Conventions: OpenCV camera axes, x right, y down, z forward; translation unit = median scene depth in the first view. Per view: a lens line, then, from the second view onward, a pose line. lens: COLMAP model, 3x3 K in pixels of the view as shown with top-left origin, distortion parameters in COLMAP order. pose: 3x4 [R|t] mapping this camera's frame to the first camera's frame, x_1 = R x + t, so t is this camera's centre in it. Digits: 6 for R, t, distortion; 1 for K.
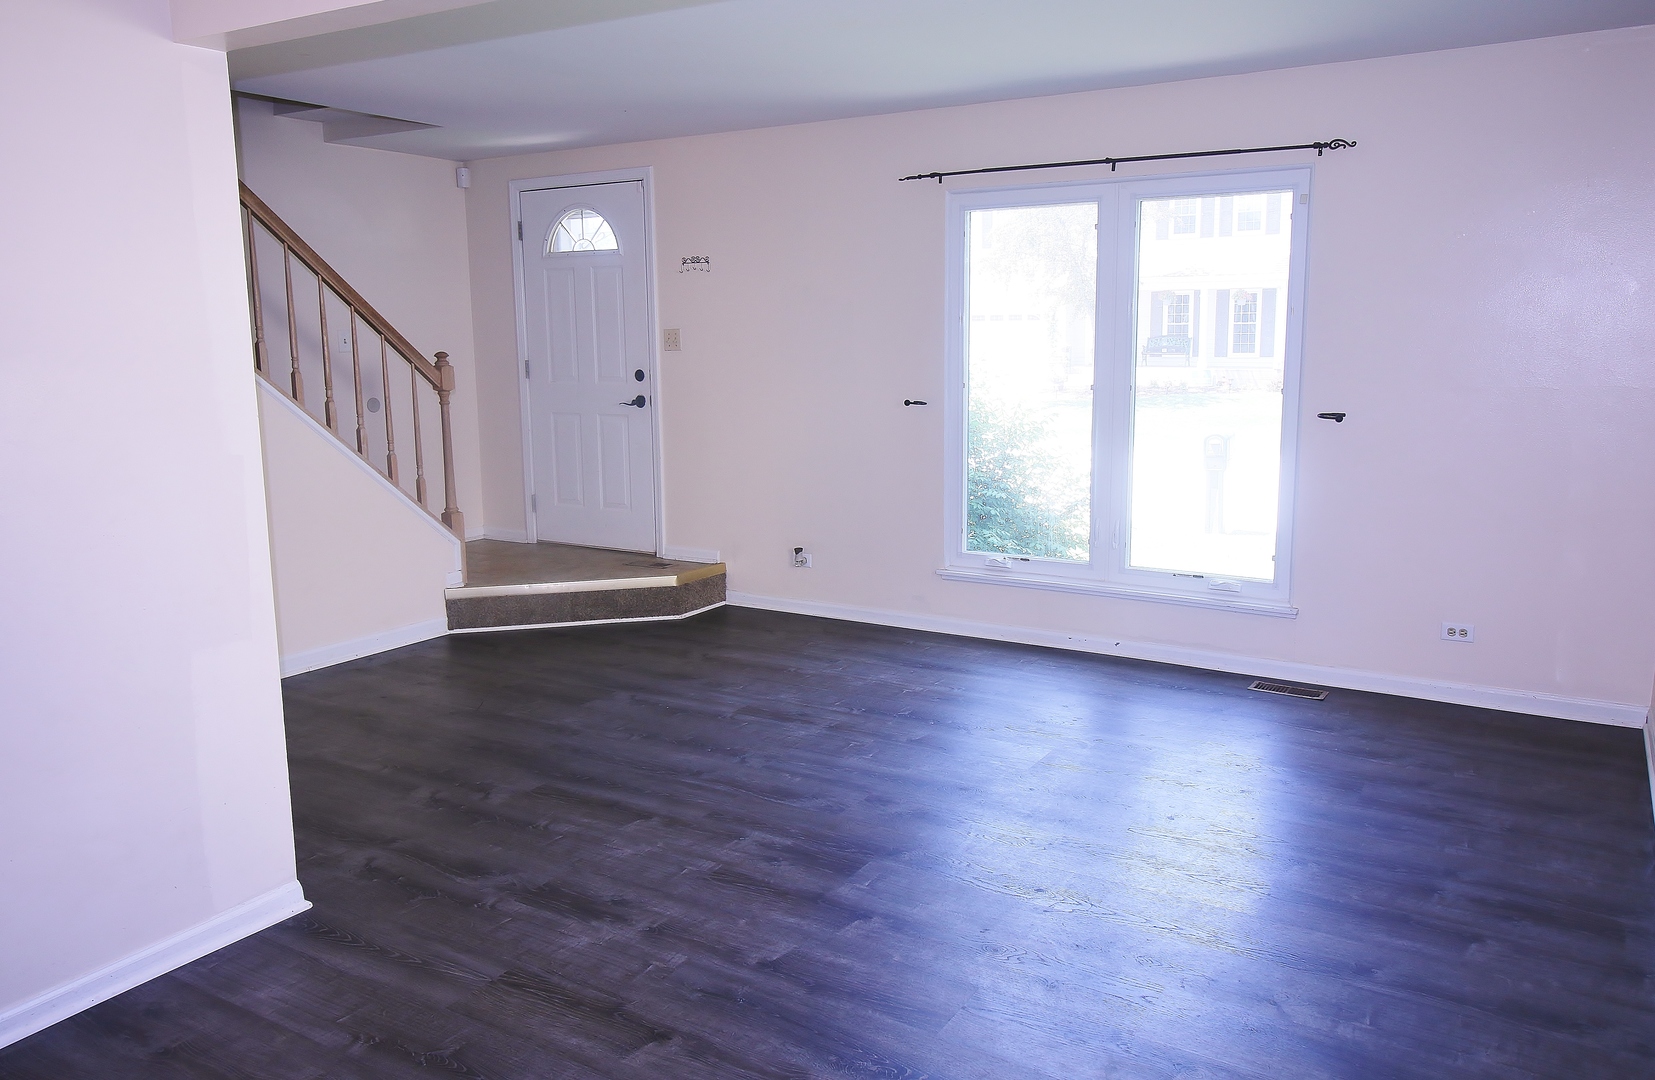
lens RADIAL K [[1238.0, 0, 832.6], [0, 1238.0, 532.8], [0, 0, 1]] dist [0.008897, 0.001252]
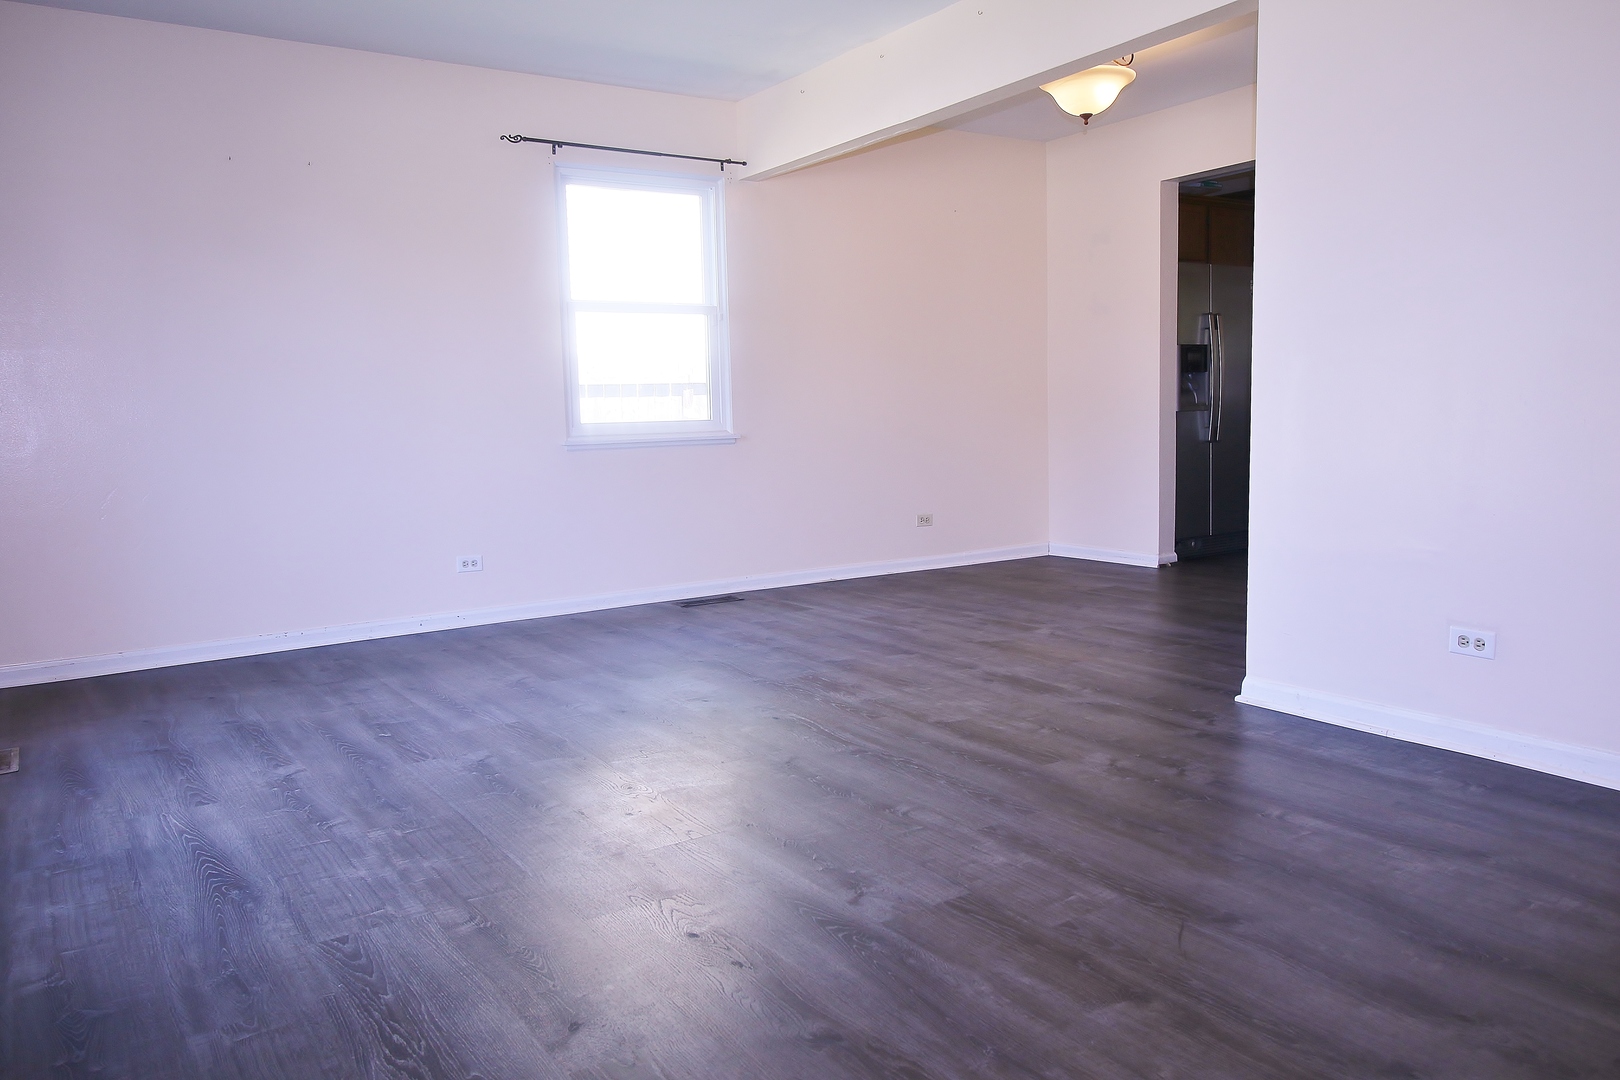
lens RADIAL K [[1175.5, 0, 810.8], [0, 1175.5, 539.5], [0, 0, 1]] dist [0.010325, -0.000651]
pose [[-0.910323, -0.016105, 0.413585, -0.443640], [0.100959, 0.960420, 0.259617, -0.162924], [-0.401396, 0.278090, -0.872667, 1.829625]]
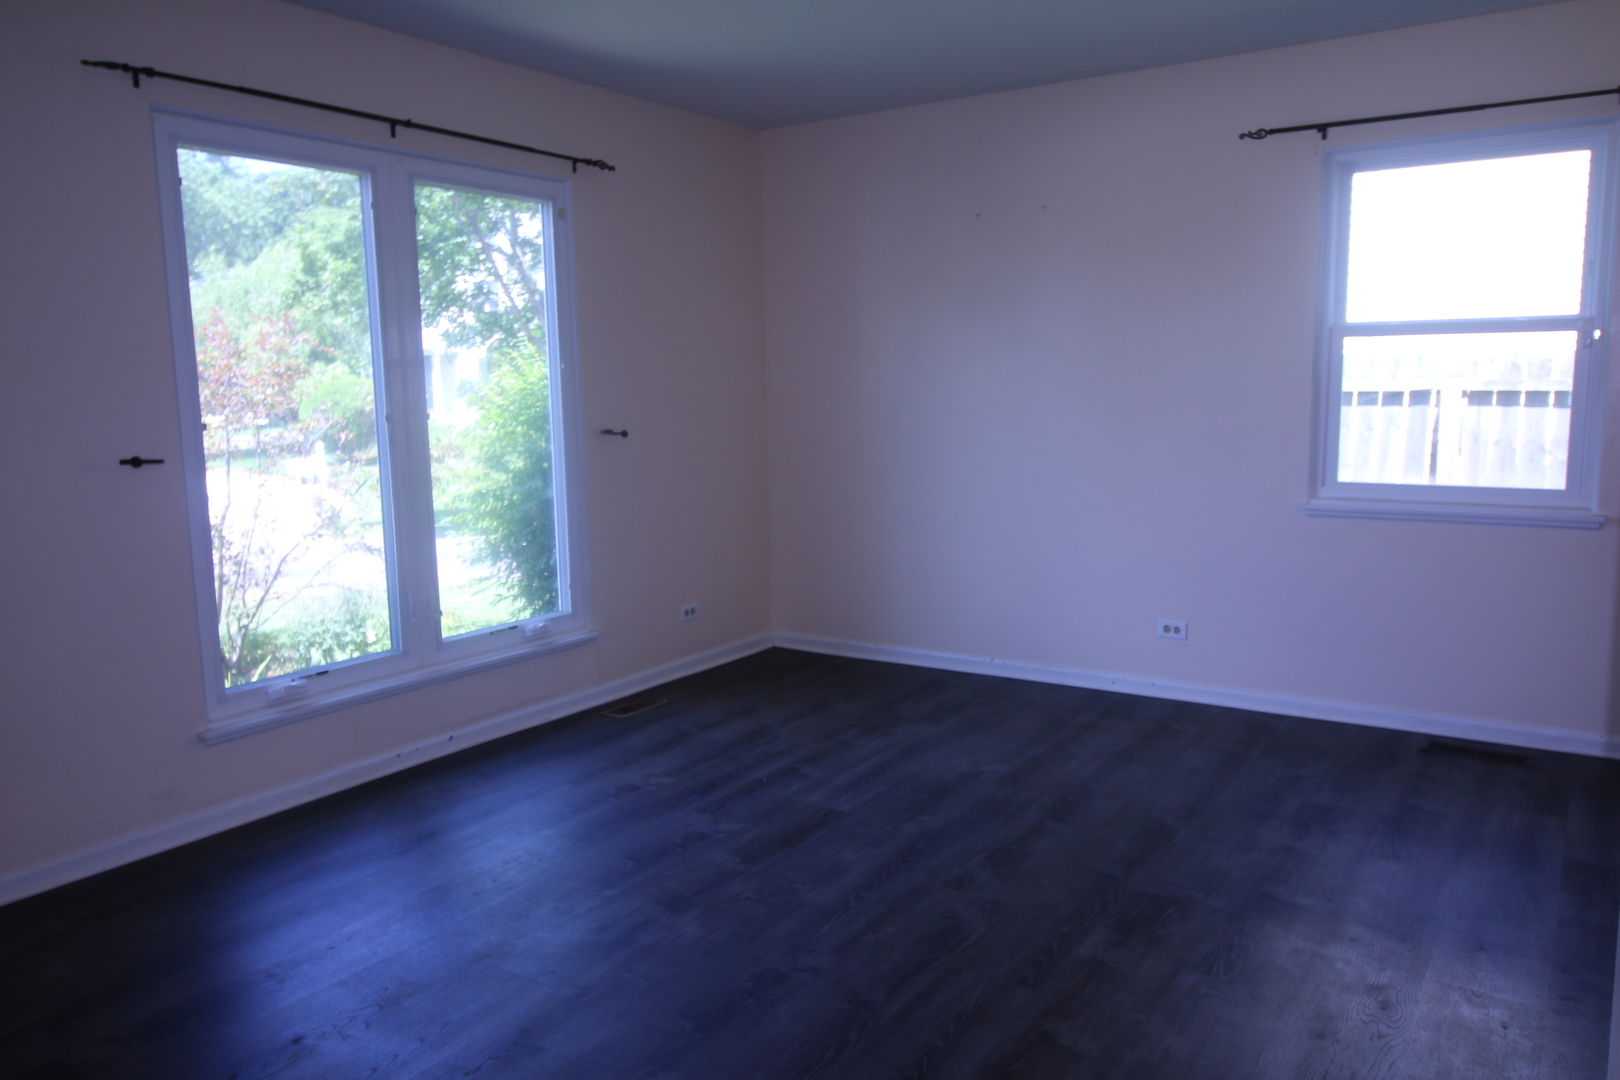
lens RADIAL K [[1175.5, 0, 822.4], [0, 1175.5, 551.9], [0, 0, 1]] dist [0.010325, -0.000651]
pose [[0.030214, -0.137382, 0.990057, -0.741128], [0.181864, 0.974732, 0.129706, -0.122487], [-0.982859, 0.176137, 0.054436, 1.046038]]
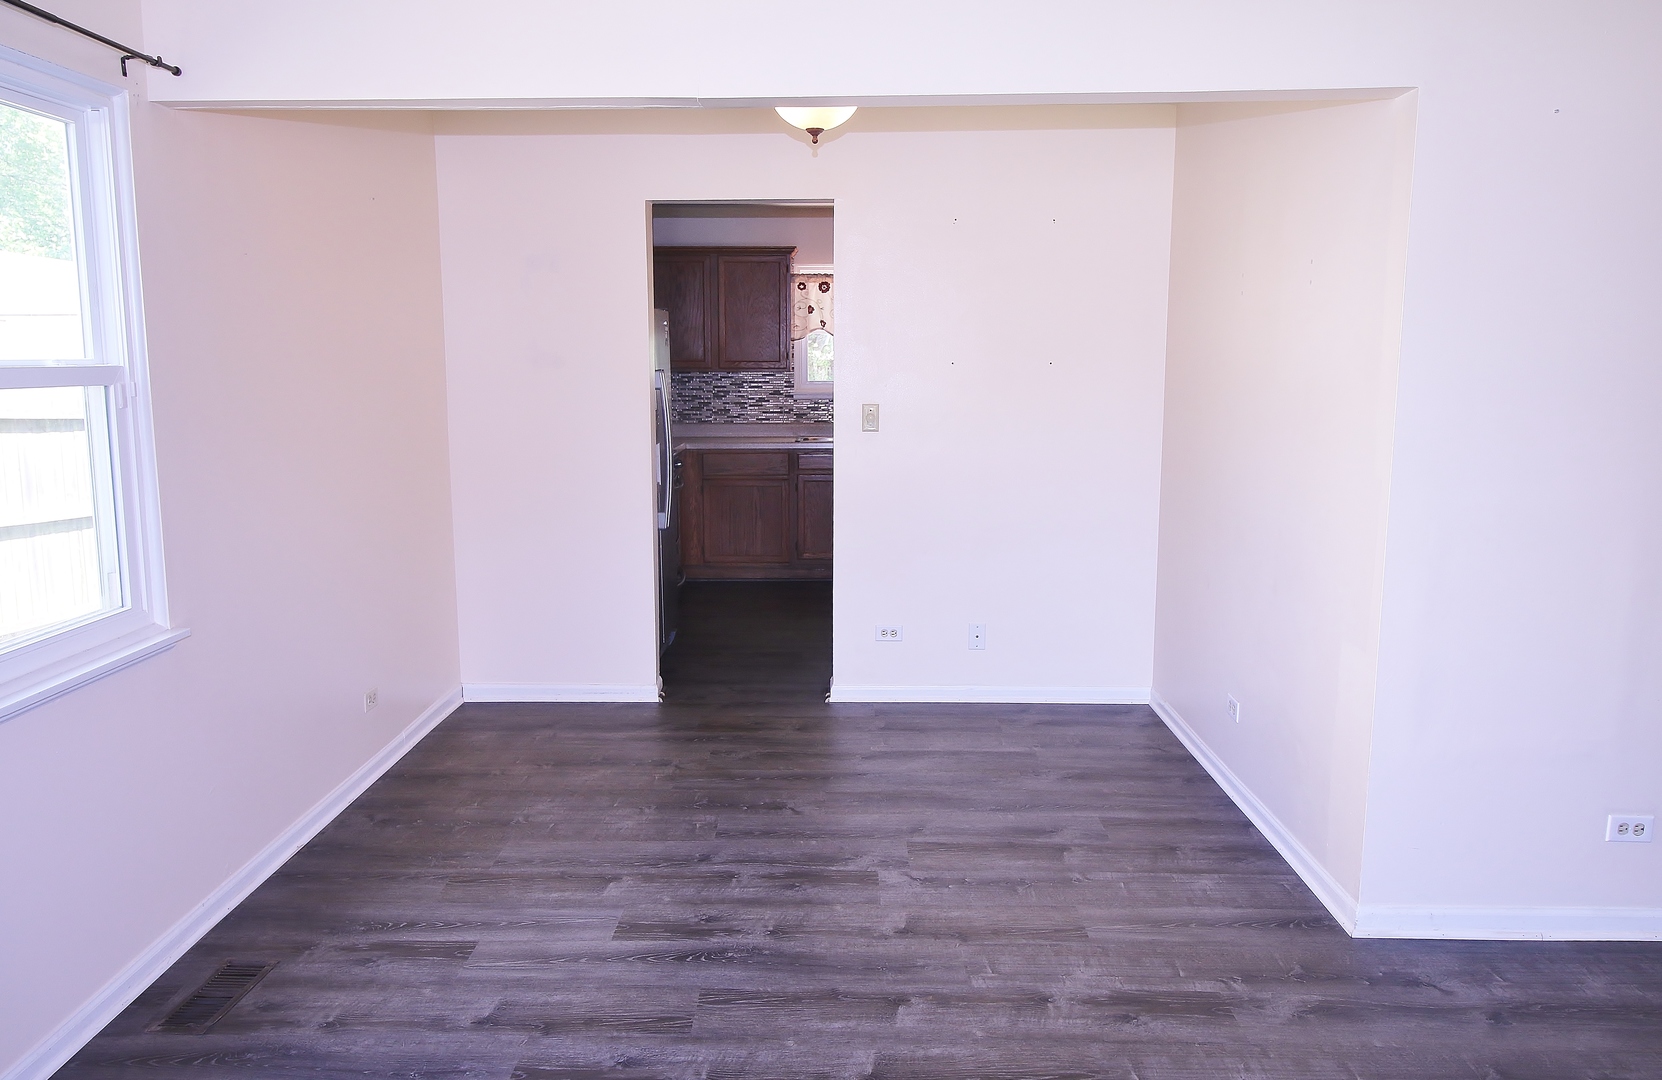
lens RADIAL K [[1243.2, 0, 834.2], [0, 1243.2, 533.4], [0, 0, 1]] dist [0.008897, 0.001252]
pose [[-0.854383, 0.082288, -0.513087, 0.367616], [-0.081227, 0.954097, 0.288274, -0.228662], [0.513256, 0.287972, -0.808480, 1.296060]]
